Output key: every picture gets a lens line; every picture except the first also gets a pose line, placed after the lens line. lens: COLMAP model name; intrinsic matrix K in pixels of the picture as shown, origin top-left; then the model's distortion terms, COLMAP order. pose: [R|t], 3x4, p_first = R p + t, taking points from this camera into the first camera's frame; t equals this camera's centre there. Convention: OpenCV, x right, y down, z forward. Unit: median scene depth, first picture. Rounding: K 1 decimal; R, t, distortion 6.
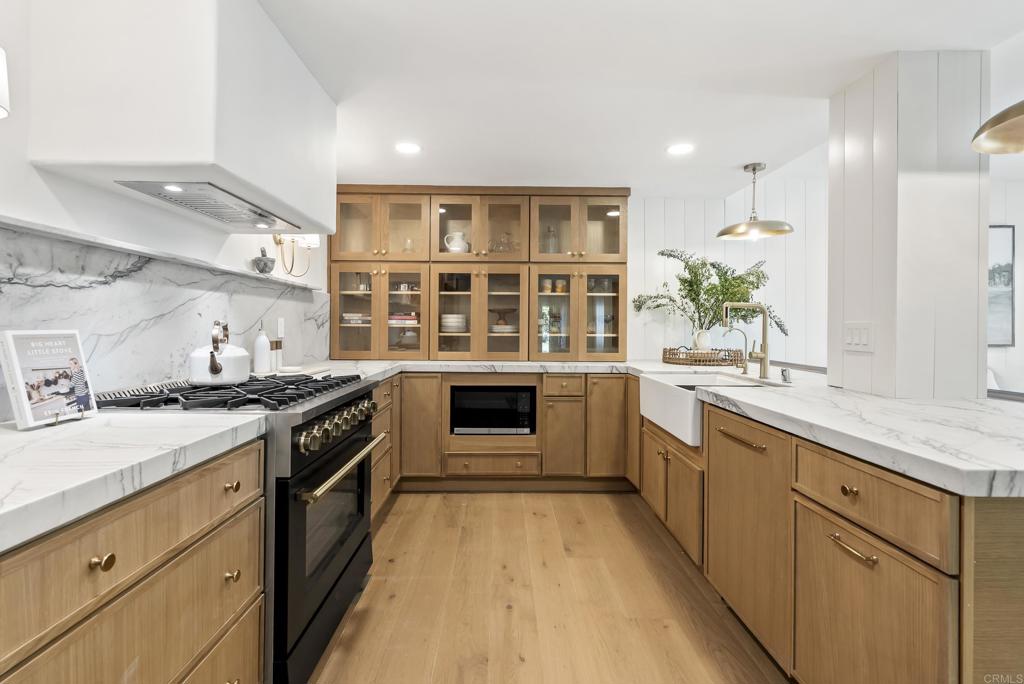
lens RADIAL K [[482.1, 0, 505.6], [0, 482.1, 325.0], [0, 0, 1]] dist [0.000823, -0.000122]
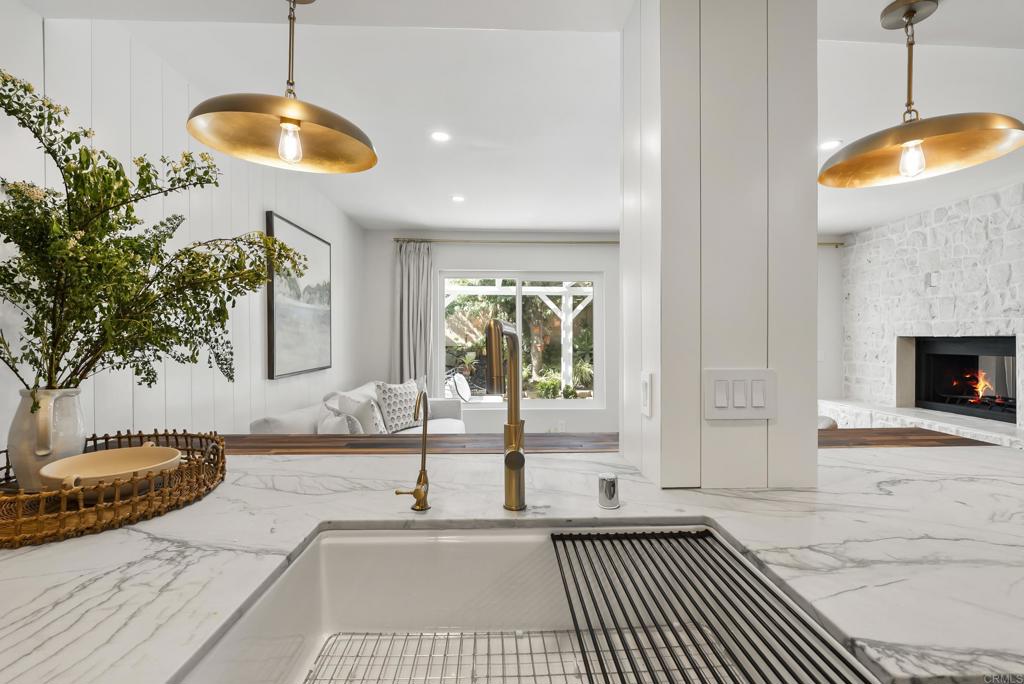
lens RADIAL K [[467.2, 0, 512.0], [0, 467.2, 342.0], [0, 0, 1]] dist [-0.021918, -0.000060]
pose [[-0.032525, -0.018412, 0.999301, 0.111424], [-0.002159, 0.999829, 0.018352, -0.028099], [-0.999469, -0.001561, -0.032559, 0.764947]]
